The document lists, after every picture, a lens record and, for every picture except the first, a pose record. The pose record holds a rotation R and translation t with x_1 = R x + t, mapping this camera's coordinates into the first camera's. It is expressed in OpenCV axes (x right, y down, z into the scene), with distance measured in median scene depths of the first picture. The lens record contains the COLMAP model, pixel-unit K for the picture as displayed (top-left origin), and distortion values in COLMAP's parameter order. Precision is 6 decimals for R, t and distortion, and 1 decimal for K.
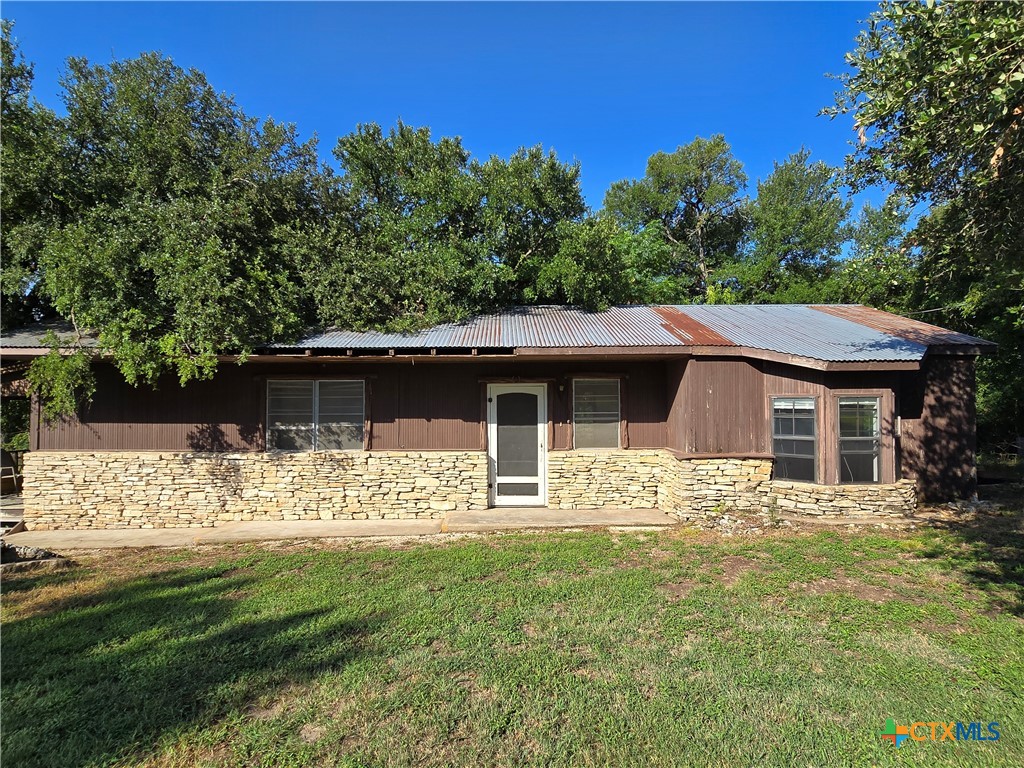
lens RADIAL K [[546.3, 0, 510.3], [0, 546.3, 387.4], [0, 0, 1]] dist [-0.002280, -0.000565]
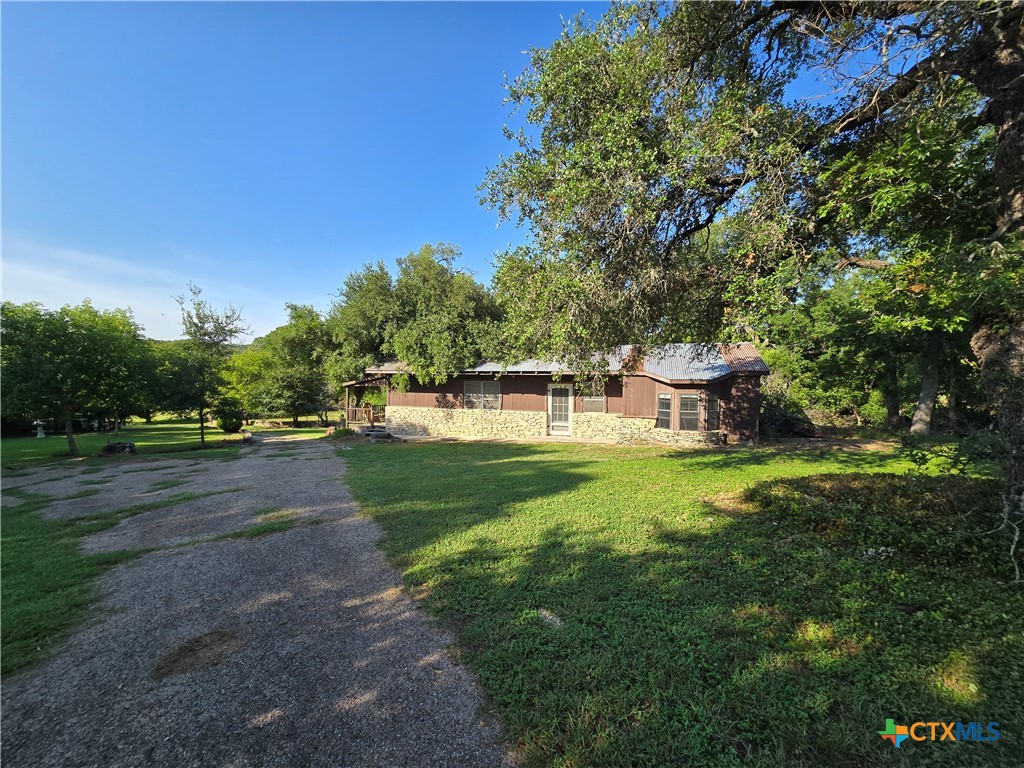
lens RADIAL K [[546.3, 0, 510.3], [0, 546.3, 387.4], [0, 0, 1]] dist [-0.002280, -0.000565]
pose [[0.928383, 0.018223, -0.371177, 0.765983], [0.005562, 0.998004, 0.062907, -0.156865], [0.371582, -0.060466, 0.926429, -1.408337]]
